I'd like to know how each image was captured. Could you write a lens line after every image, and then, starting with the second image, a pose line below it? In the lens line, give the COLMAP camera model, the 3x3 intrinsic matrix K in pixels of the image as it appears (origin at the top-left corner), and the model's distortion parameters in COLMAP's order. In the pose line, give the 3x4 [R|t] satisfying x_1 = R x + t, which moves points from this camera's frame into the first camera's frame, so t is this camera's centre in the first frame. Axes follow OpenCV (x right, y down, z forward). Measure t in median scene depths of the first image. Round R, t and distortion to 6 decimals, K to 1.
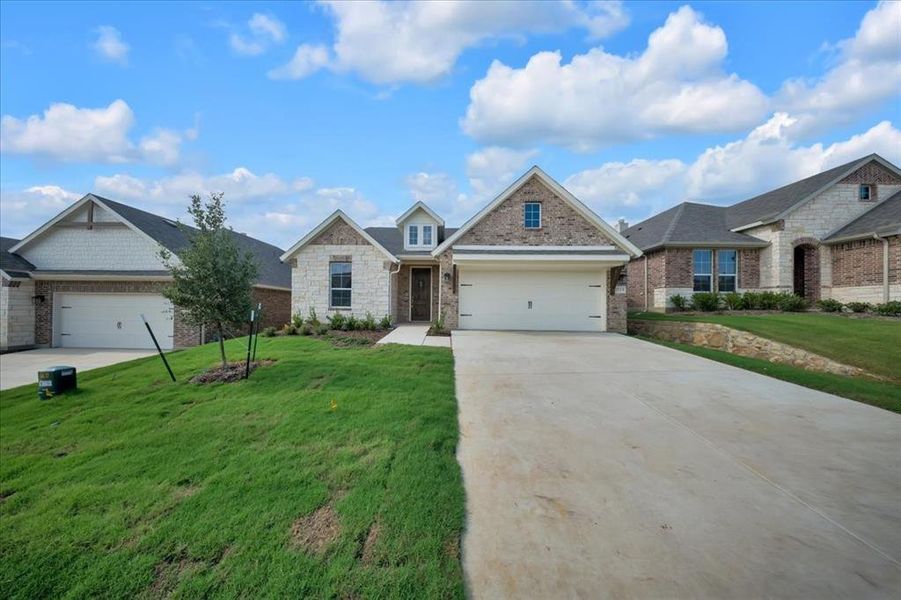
lens RADIAL K [[267.0, 0, 447.5], [0, 267.0, 300.0], [0, 0, 1]] dist [-0.007999, -0.000094]
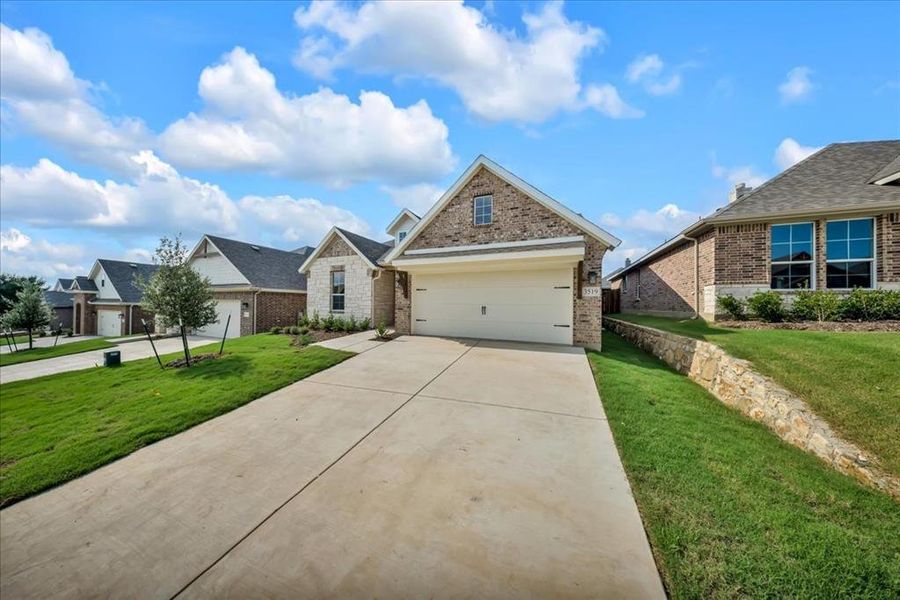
lens RADIAL K [[268.6, 0, 440.9], [0, 268.6, 297.1], [0, 0, 1]] dist [-0.006851, 0.000017]
pose [[0.922060, -0.012299, -0.386851, 0.468237], [0.011783, 0.999924, -0.003705, -0.021954], [0.386867, -0.001142, 0.922135, 0.101823]]
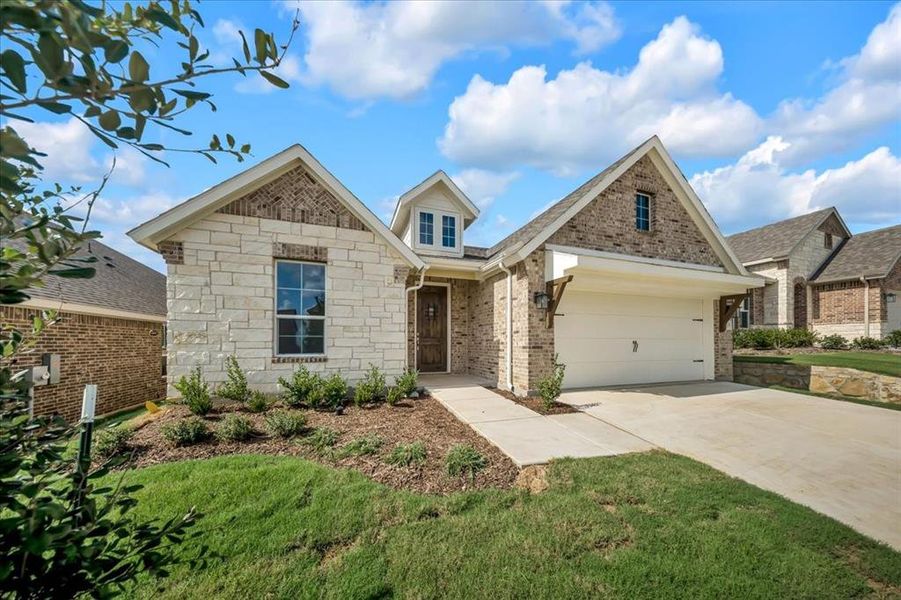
lens RADIAL K [[278.7, 0, 449.3], [0, 278.7, 336.5], [0, 0, 1]] dist [-0.006751, -0.000020]
pose [[0.937014, -0.004035, 0.349270, -0.331539], [-0.000598, 0.999913, 0.013158, -0.013874], [-0.349292, -0.012539, 0.936930, 0.453339]]
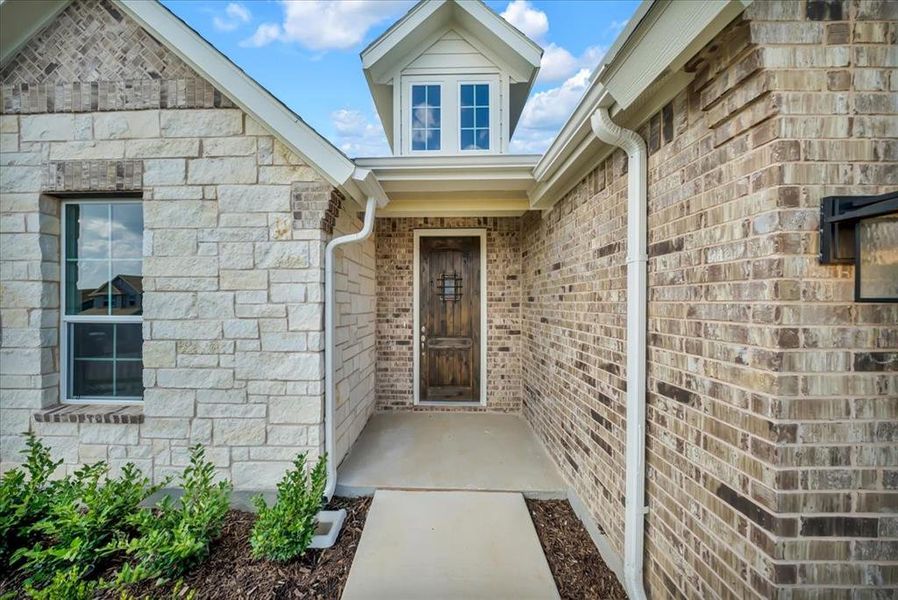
lens RADIAL K [[266.1, 0, 446.0], [0, 266.1, 300.0], [0, 0, 1]] dist [-0.007999, -0.000094]
pose [[0.999898, -0.012046, 0.007629, -0.123650], [0.011842, 0.999584, 0.026296, -0.060757], [-0.007943, -0.026203, 0.999625, 0.797567]]
